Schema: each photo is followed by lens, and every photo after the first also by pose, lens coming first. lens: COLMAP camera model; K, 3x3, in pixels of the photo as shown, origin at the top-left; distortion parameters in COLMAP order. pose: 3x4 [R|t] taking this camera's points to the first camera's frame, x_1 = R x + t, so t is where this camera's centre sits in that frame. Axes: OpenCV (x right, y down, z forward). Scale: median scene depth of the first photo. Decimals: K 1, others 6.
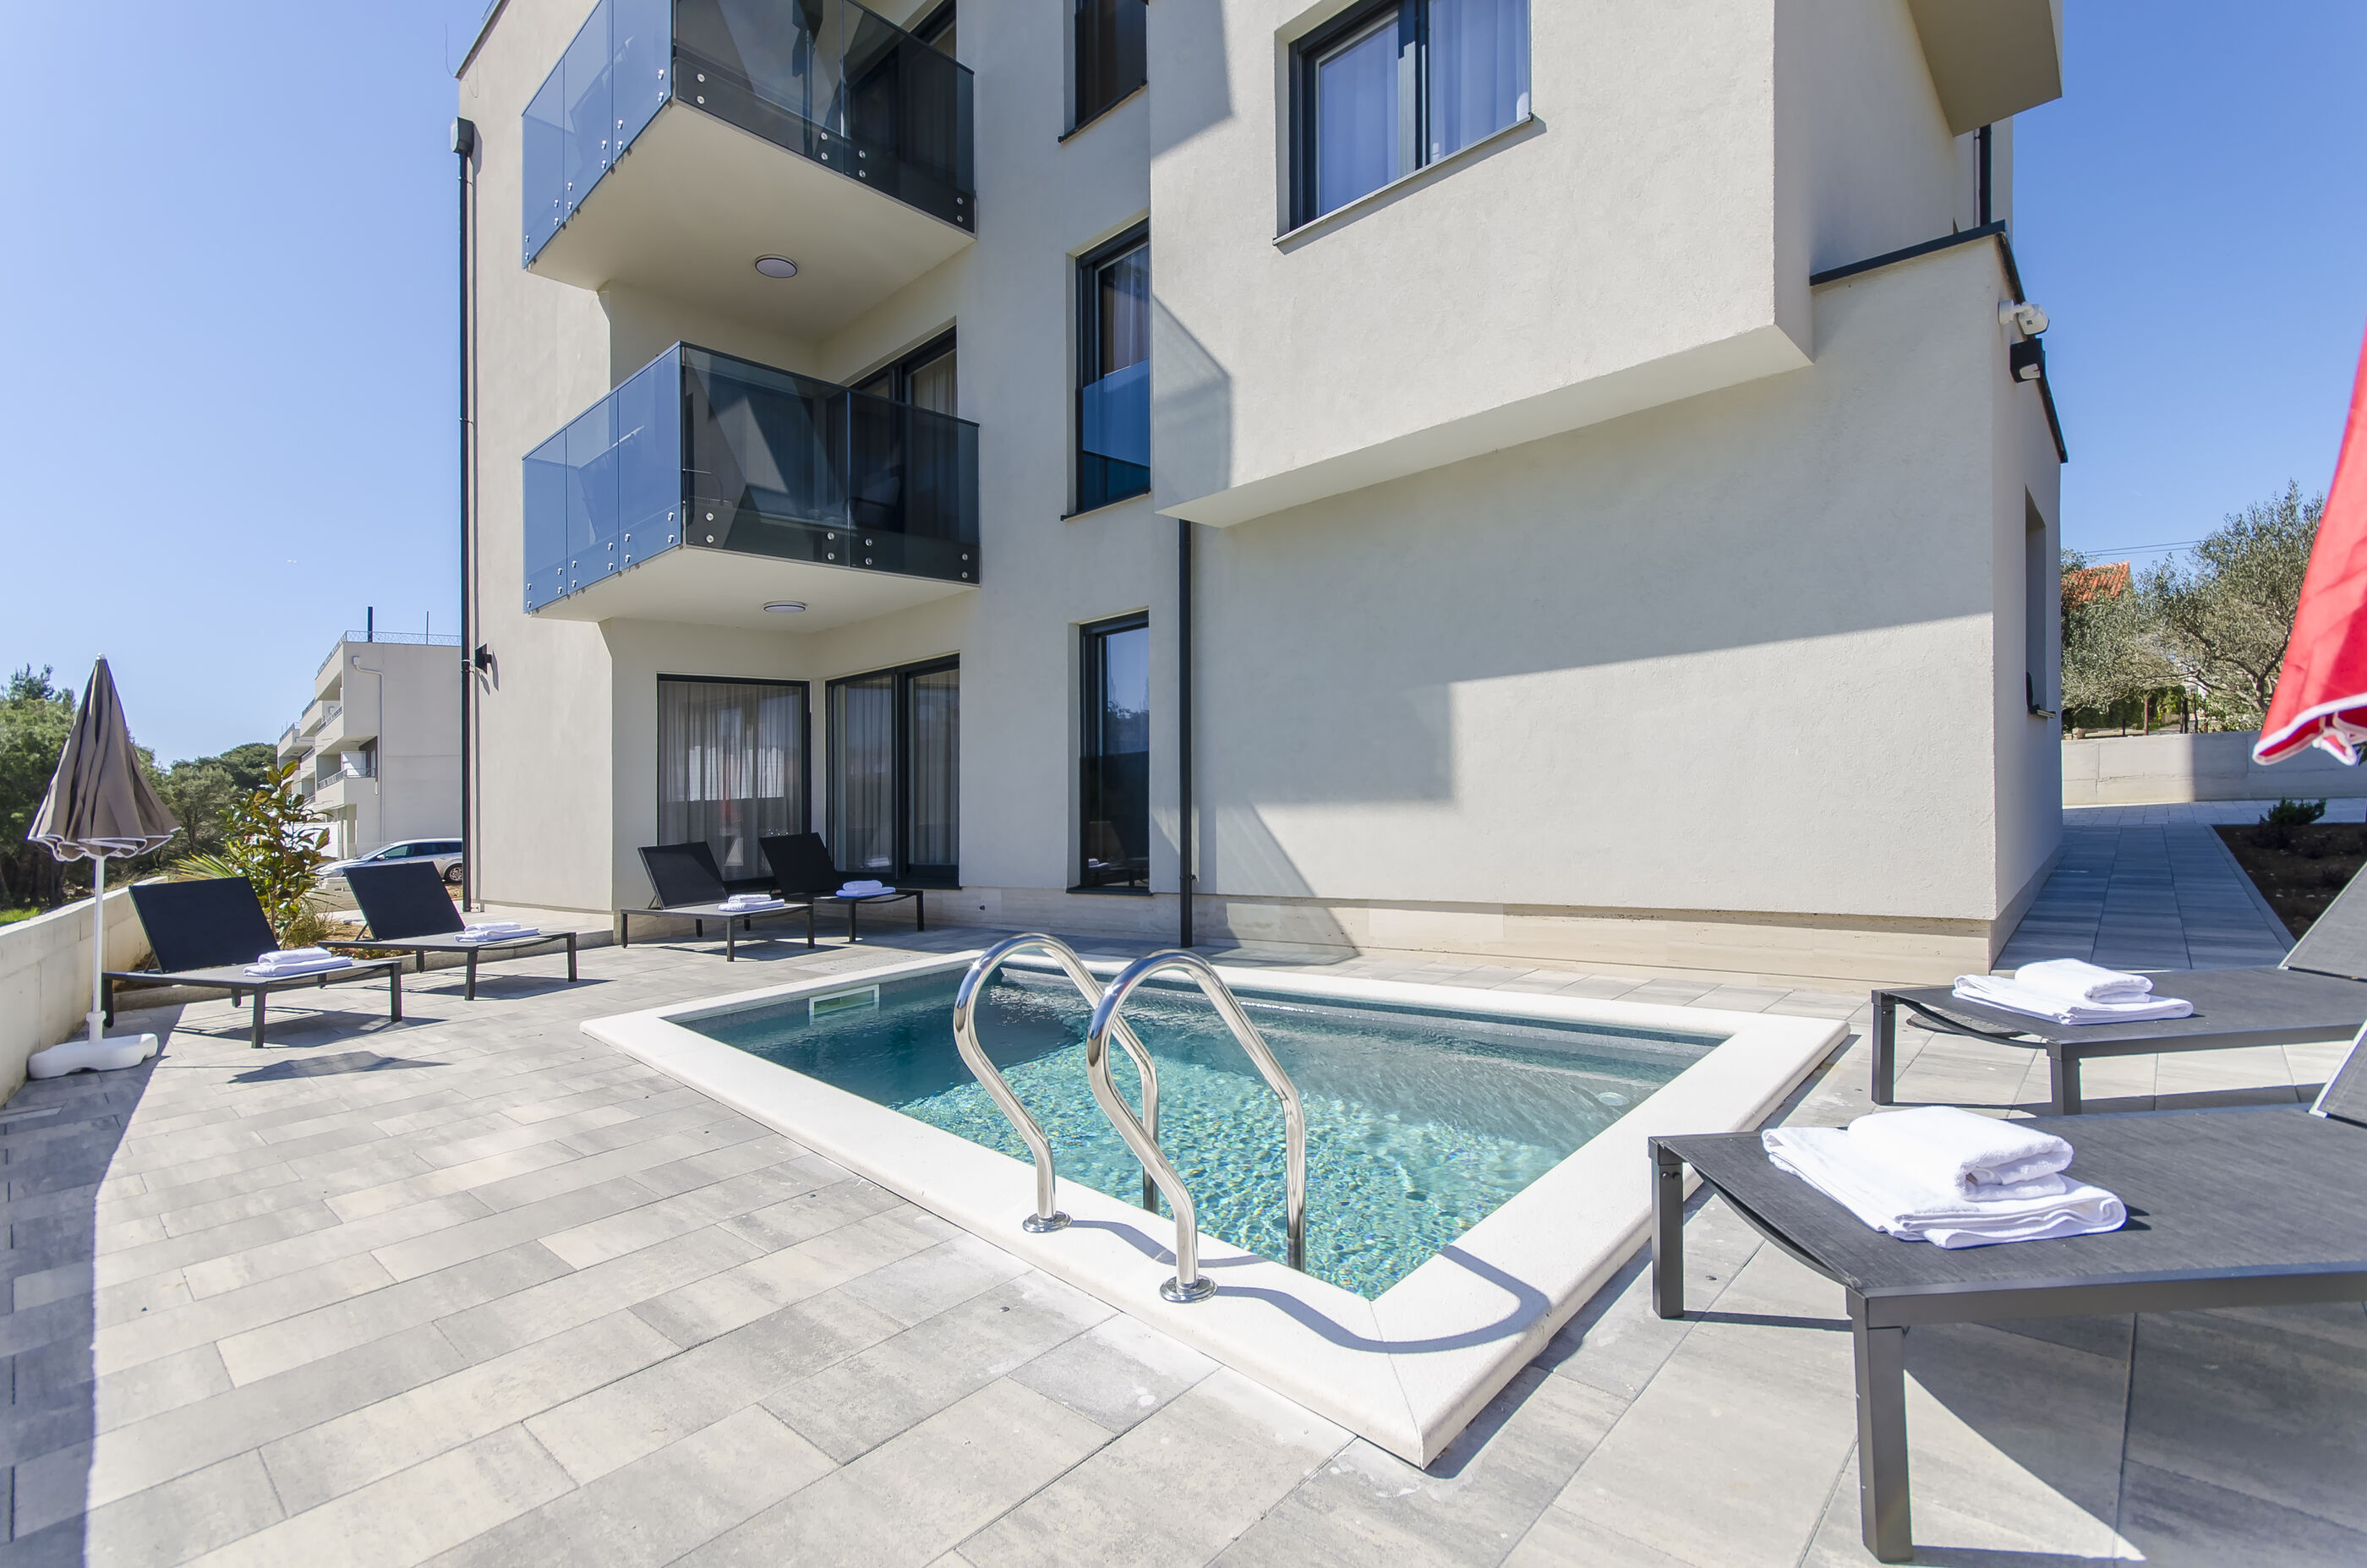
lens RADIAL K [[991.5, 0, 1131.7], [0, 991.5, 800.9], [0, 0, 1]] dist [0.008347, -0.000648]
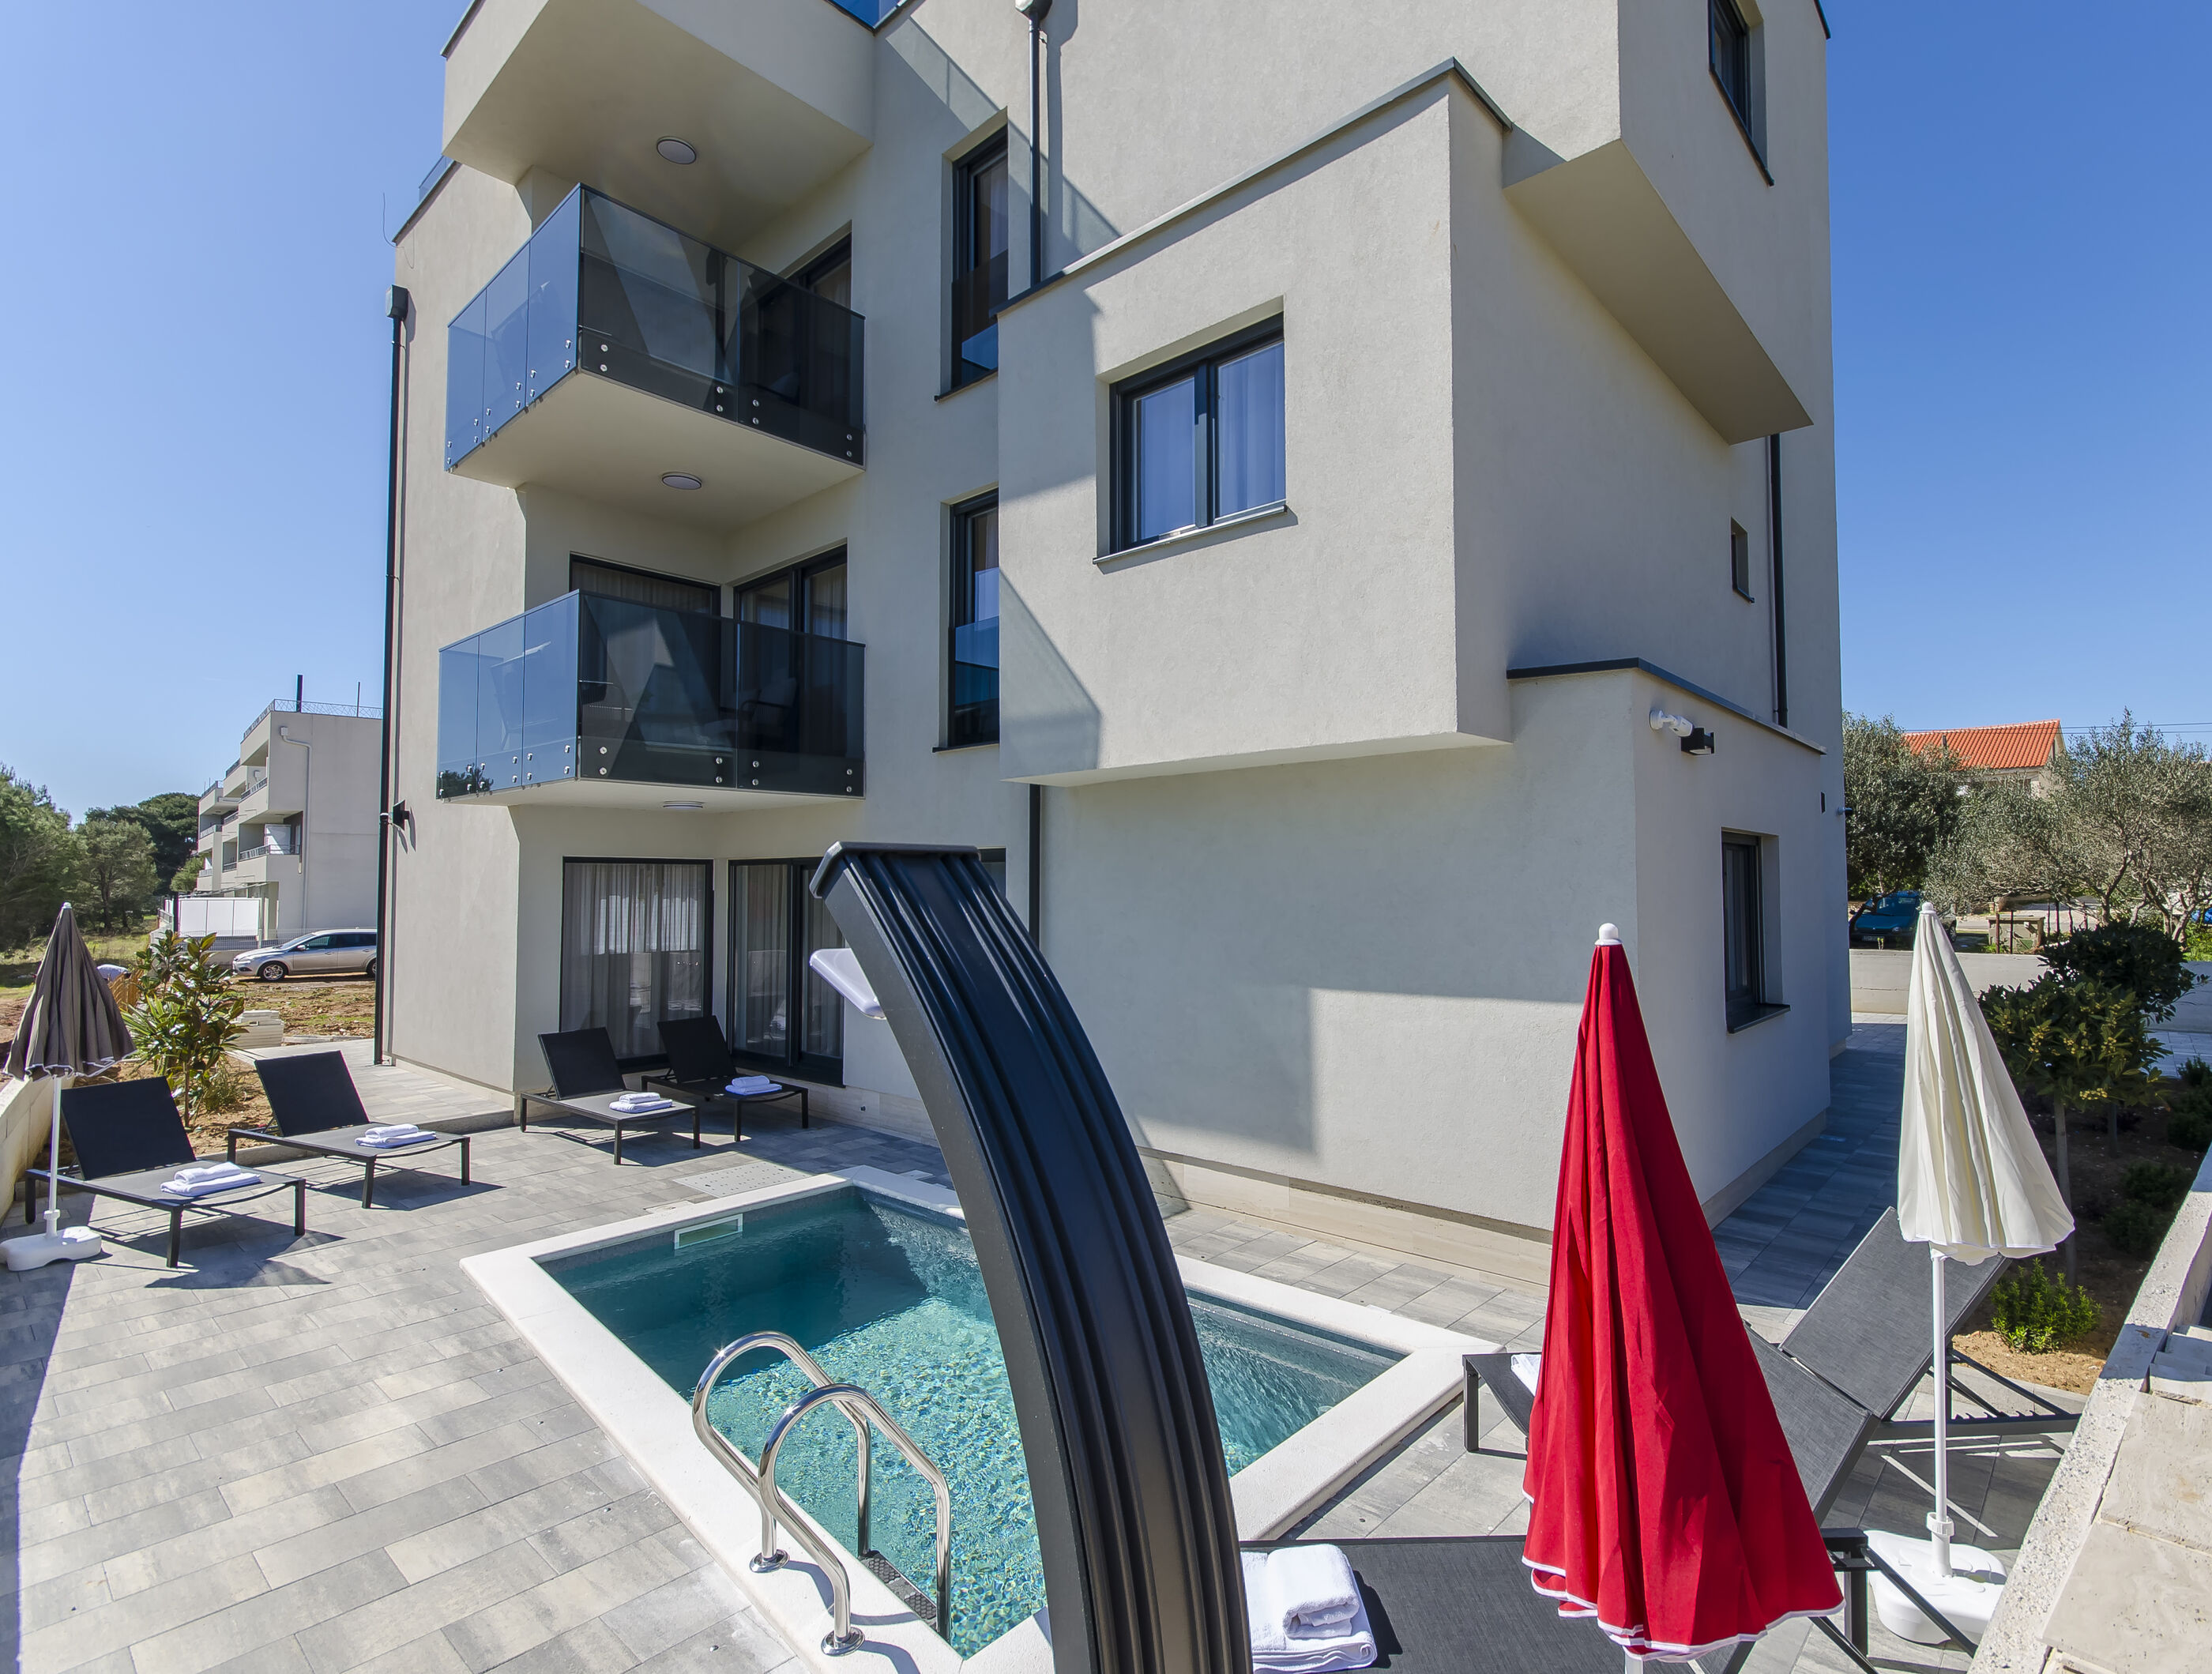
lens RADIAL K [[1068.2, 0, 1084.6], [0, 1068.2, 840.5], [0, 0, 1]] dist [0.006344, -0.000516]
pose [[0.999835, 0.004961, -0.017448, 0.125047], [-0.005572, 0.999368, -0.035120, -0.168226], [0.017263, 0.035211, 0.999231, -0.150121]]
